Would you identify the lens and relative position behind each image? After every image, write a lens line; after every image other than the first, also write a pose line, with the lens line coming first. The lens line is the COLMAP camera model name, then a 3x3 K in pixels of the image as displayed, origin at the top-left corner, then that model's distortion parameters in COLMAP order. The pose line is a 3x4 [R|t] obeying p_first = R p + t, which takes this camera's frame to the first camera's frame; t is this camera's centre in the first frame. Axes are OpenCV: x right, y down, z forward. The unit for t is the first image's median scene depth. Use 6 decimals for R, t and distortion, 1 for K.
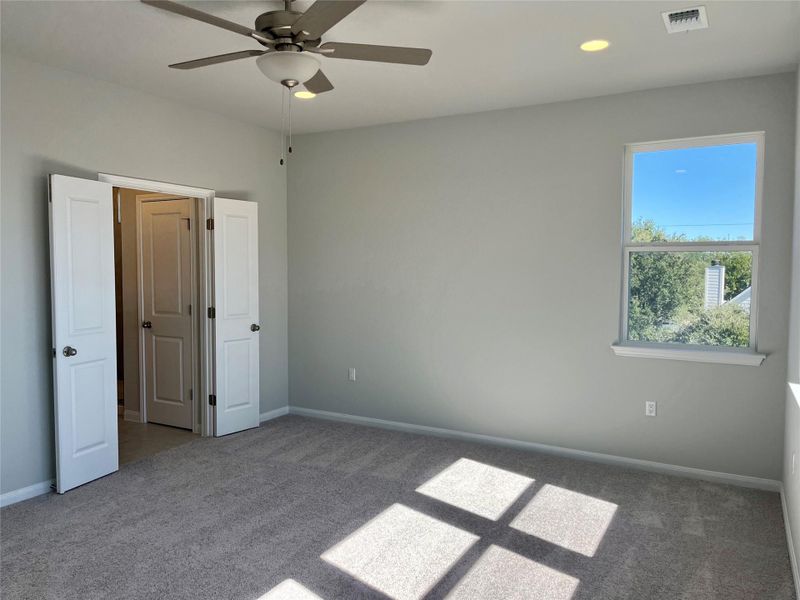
lens RADIAL K [[600.3, 0, 403.8], [0, 600.3, 302.3], [0, 0, 1]] dist [0.085767, -0.112996]
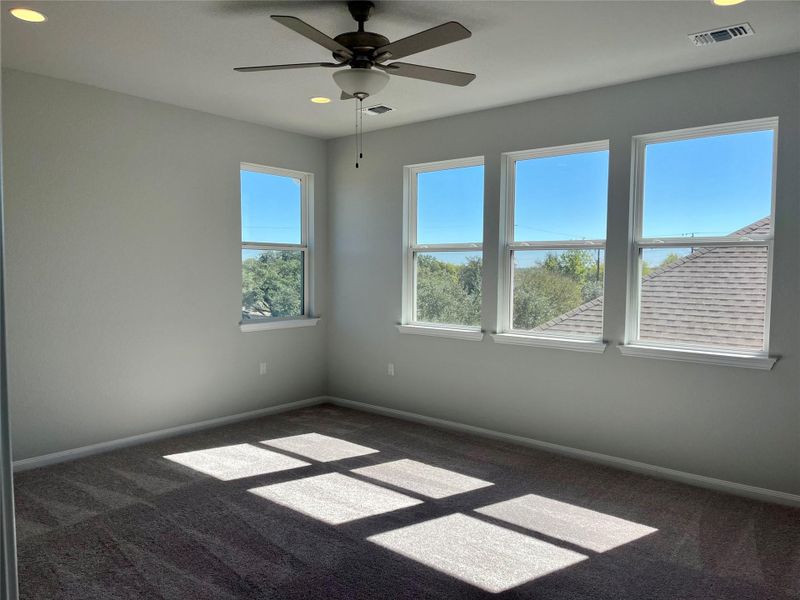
lens RADIAL K [[600.3, 0, 403.8], [0, 600.3, 302.3], [0, 0, 1]] dist [0.085767, -0.112996]
pose [[0.180357, -0.058654, 0.981851, -0.937671], [0.040607, 0.997813, 0.052149, -0.026765], [-0.982763, 0.030464, 0.182345, 0.534189]]
